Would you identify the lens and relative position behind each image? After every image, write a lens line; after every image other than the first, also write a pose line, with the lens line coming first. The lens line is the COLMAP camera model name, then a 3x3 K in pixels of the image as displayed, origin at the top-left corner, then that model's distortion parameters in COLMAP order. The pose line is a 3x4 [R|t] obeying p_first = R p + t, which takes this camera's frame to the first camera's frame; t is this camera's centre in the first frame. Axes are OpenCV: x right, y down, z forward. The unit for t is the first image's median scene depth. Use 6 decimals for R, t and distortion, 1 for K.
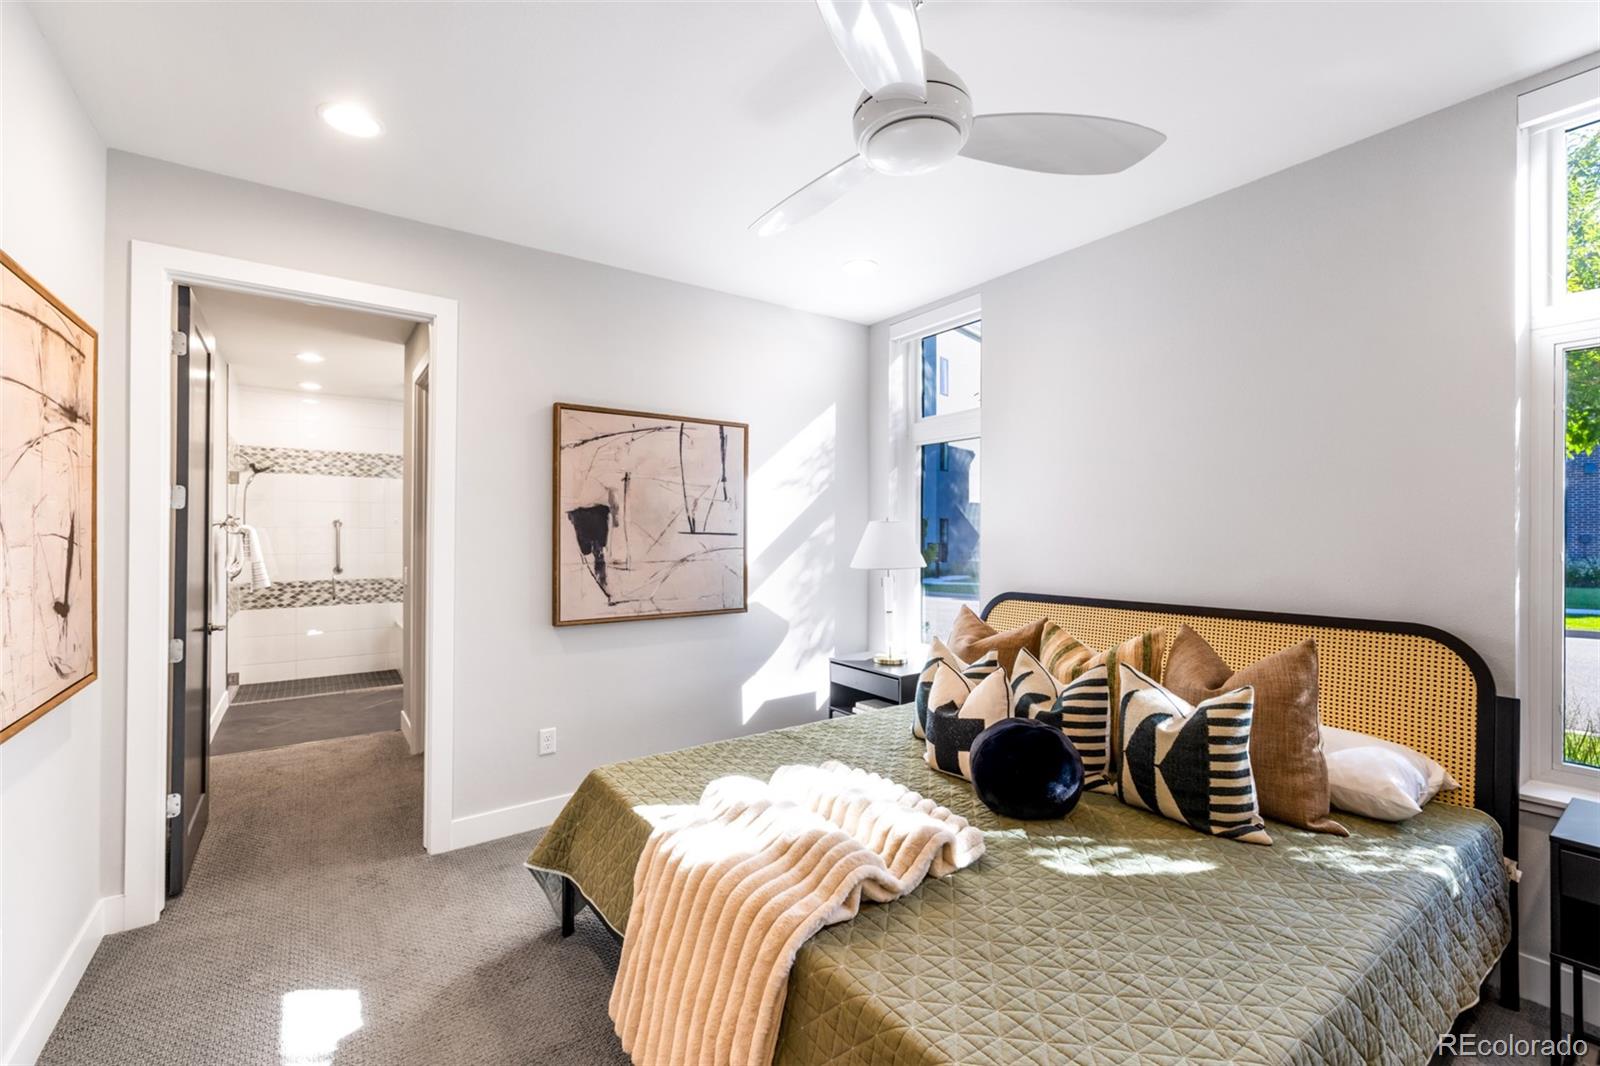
lens RADIAL K [[677.3, 0, 795.0], [0, 677.3, 513.3], [0, 0, 1]] dist [0.002096, 0.000020]
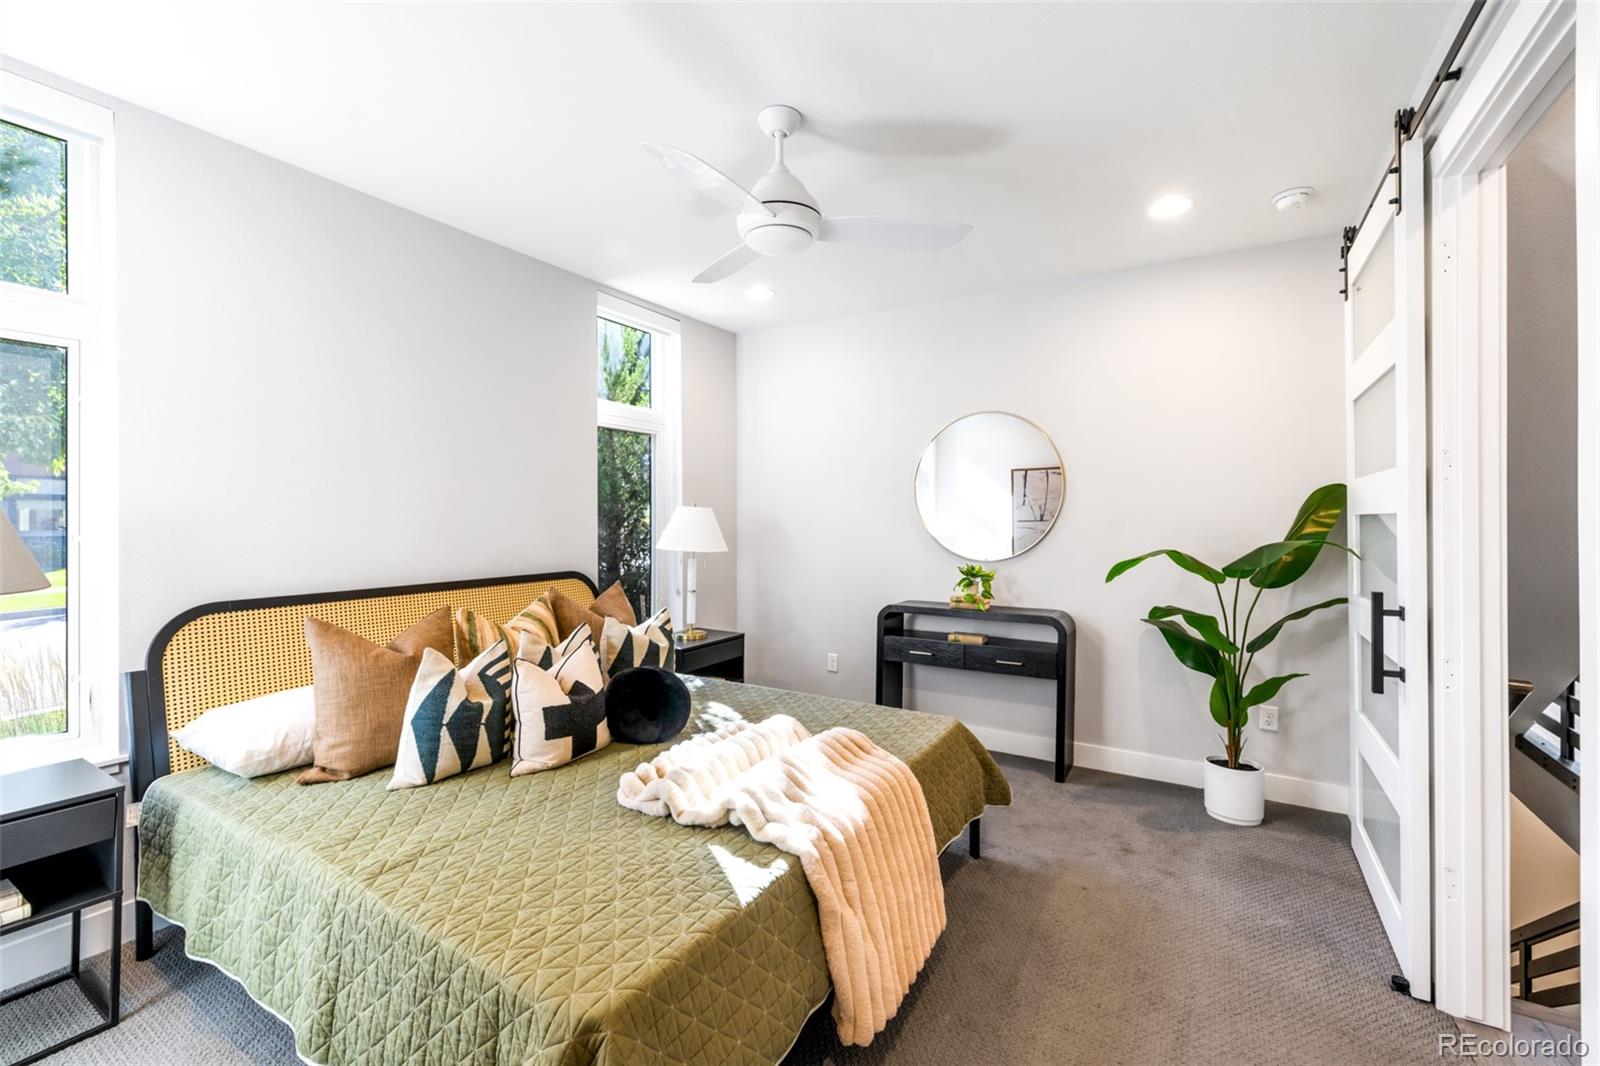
lens RADIAL K [[677.3, 0, 795.0], [0, 677.3, 513.3], [0, 0, 1]] dist [0.002096, 0.000020]
pose [[-0.386070, 0.004501, 0.922458, -0.699049], [-0.025873, 0.999542, -0.015706, 0.027520], [-0.922107, -0.029931, -0.385777, 0.943536]]
